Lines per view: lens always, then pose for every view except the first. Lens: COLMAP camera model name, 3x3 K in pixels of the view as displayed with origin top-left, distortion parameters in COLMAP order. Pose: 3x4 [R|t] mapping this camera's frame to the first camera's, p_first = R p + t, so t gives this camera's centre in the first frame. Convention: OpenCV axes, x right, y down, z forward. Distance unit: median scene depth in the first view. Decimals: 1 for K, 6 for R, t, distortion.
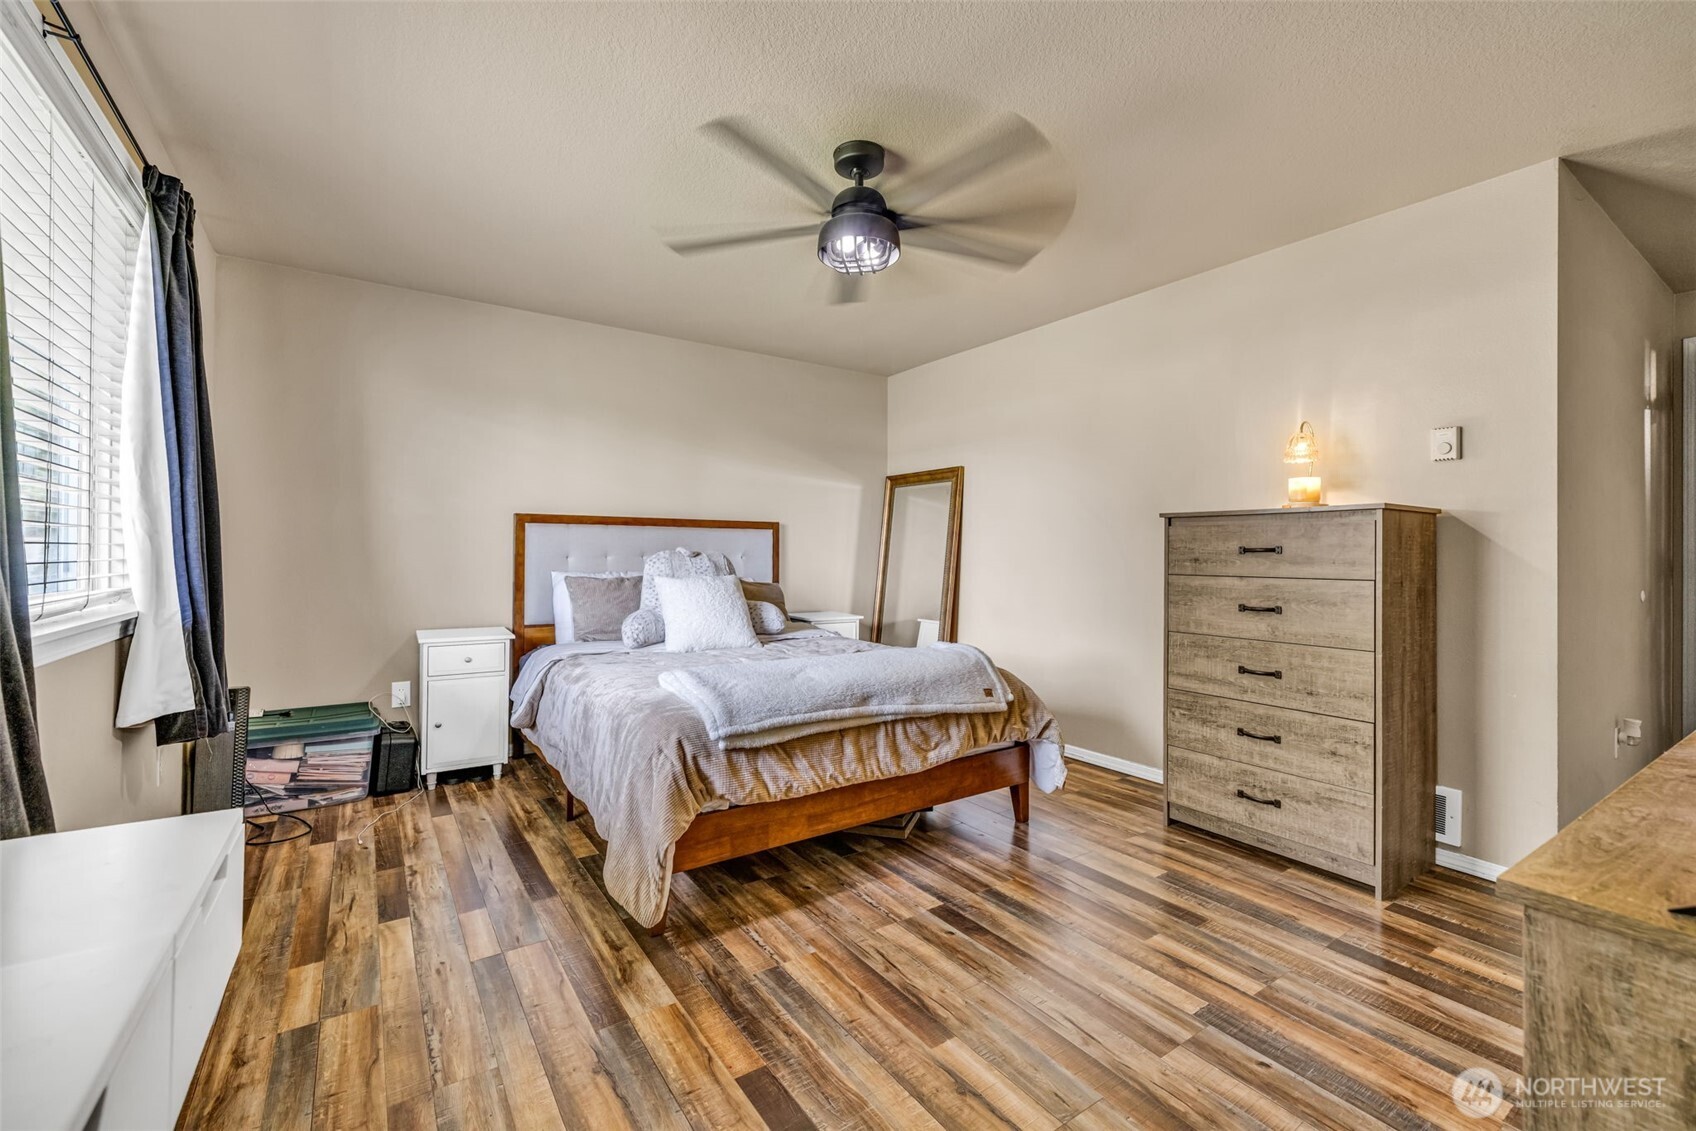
lens RADIAL K [[714.6, 0, 844.2], [0, 714.6, 550.9], [0, 0, 1]] dist [-0.000144, -0.000048]
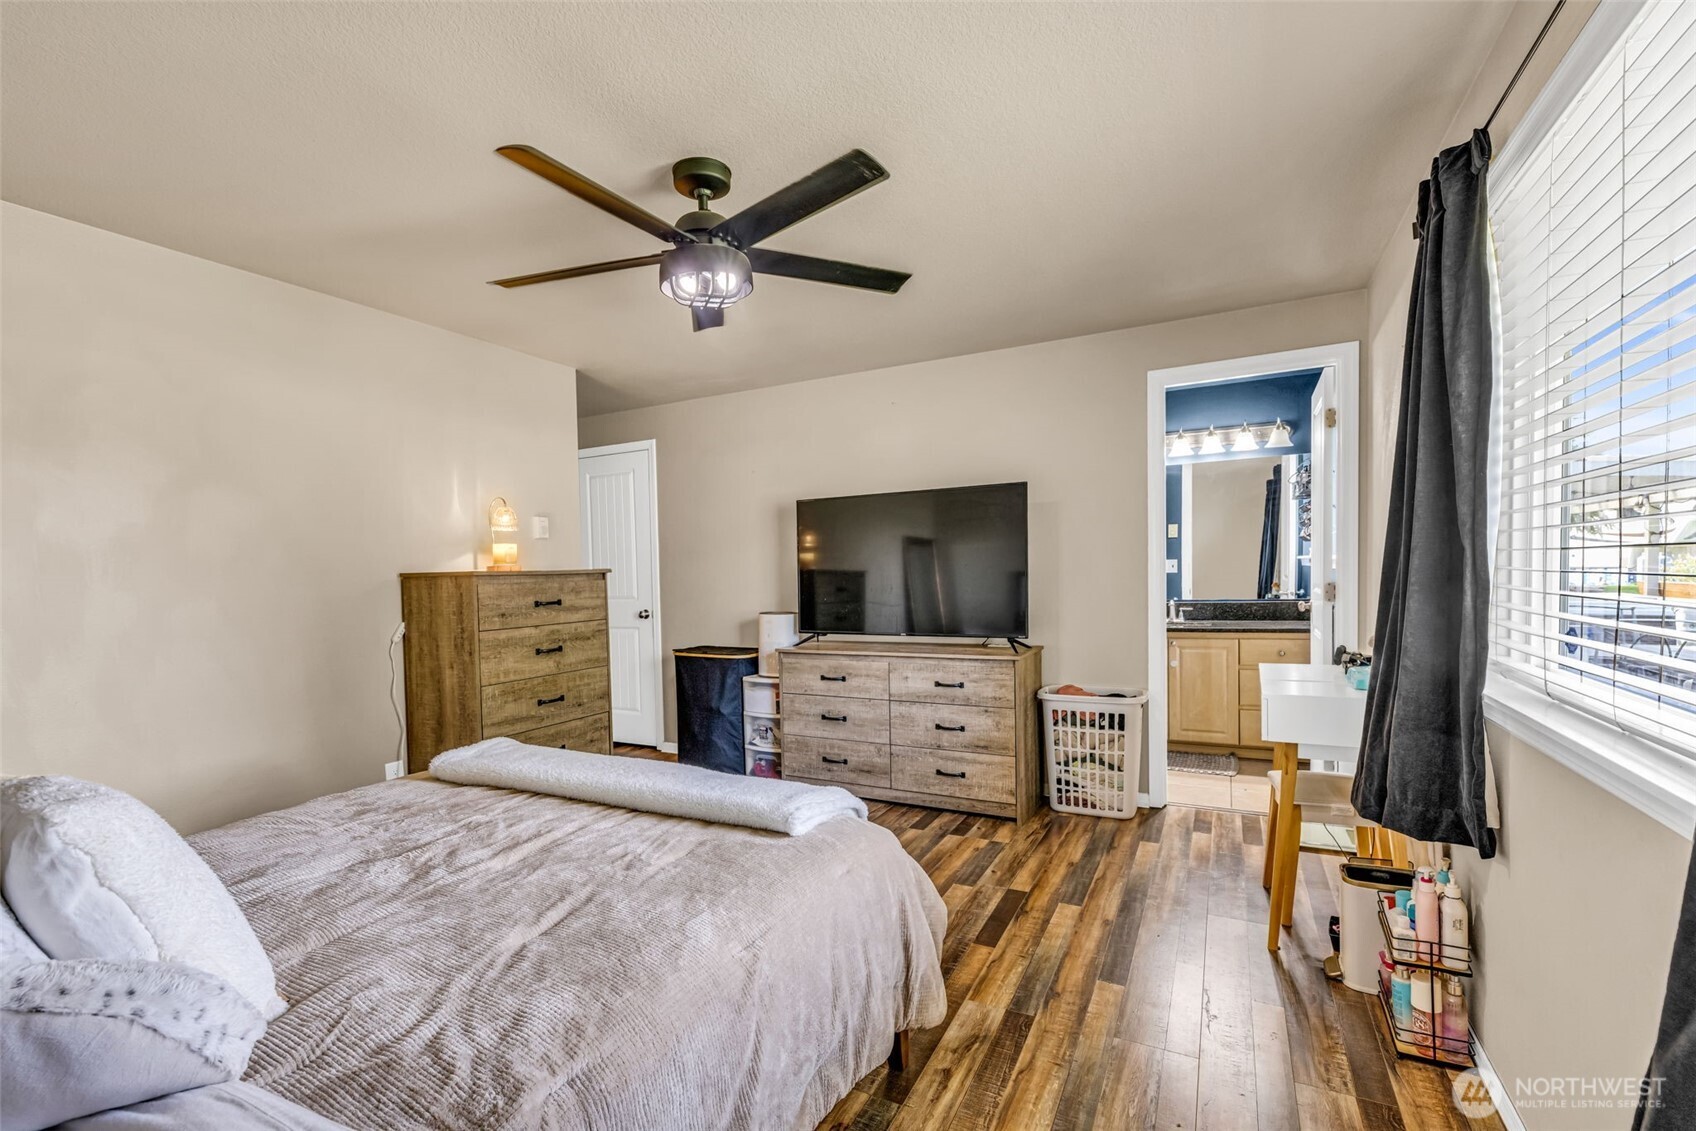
lens RADIAL K [[719.4, 0, 843.5], [0, 719.4, 600.1], [0, 0, 1]] dist [0.000388, 0.000032]
pose [[-0.468806, -0.031119, 0.882753, -0.817903], [0.017499, 0.998856, 0.044506, -0.056613], [-0.883128, 0.036312, -0.467725, 1.201365]]
